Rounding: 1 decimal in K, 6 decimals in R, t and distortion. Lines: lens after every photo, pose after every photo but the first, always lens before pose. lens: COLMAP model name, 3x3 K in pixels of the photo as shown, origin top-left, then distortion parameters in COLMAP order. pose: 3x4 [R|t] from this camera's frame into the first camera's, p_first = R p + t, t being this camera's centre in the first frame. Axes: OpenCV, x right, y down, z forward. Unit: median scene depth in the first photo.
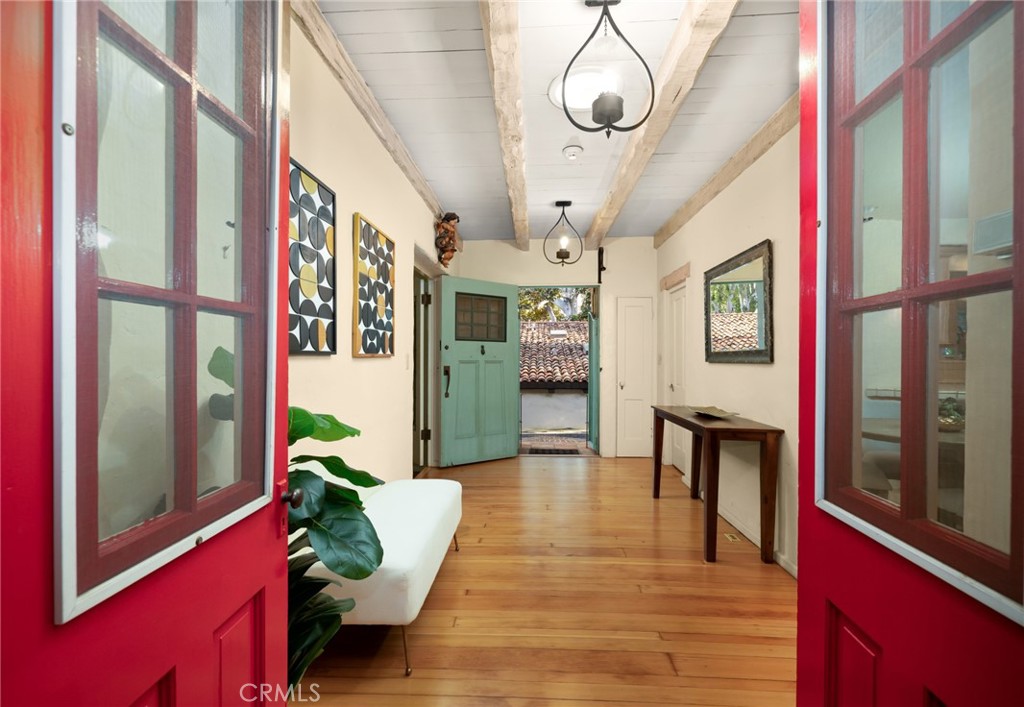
lens RADIAL K [[446.2, 0, 511.1], [0, 446.2, 358.4], [0, 0, 1]] dist [0.001239, -0.000001]
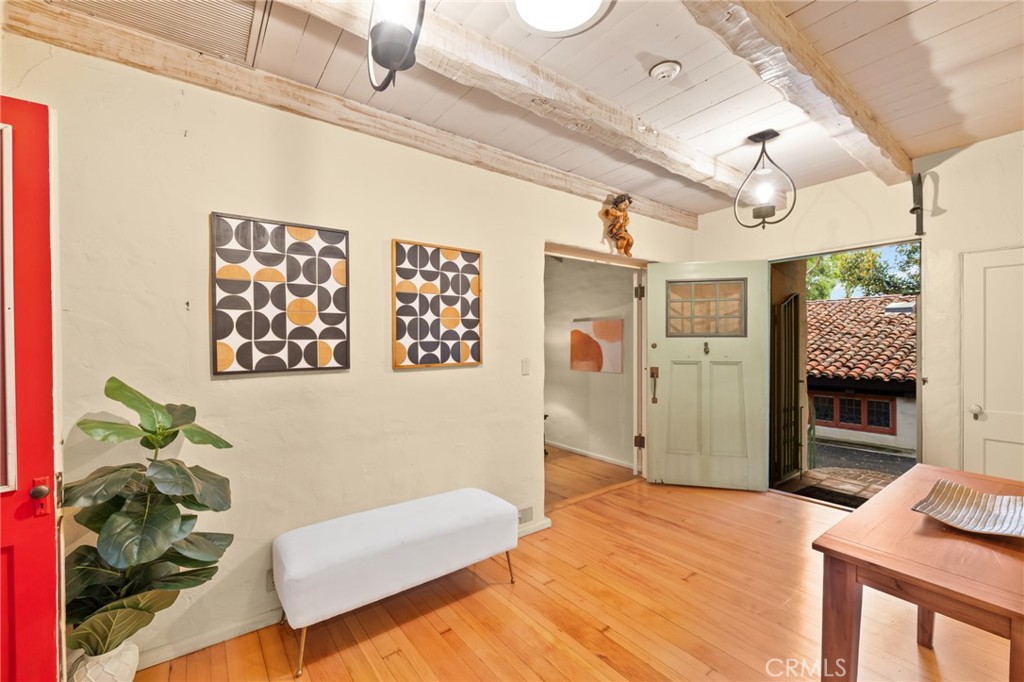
lens RADIAL K [[422.2, 0, 512.3], [0, 422.2, 342.5], [0, 0, 1]] dist [0.000893, 0.000203]
pose [[0.651679, -0.005403, -0.758476, 0.353729], [0.004788, 0.999984, -0.003010, -0.035027], [0.758480, -0.001670, 0.651695, 0.294577]]
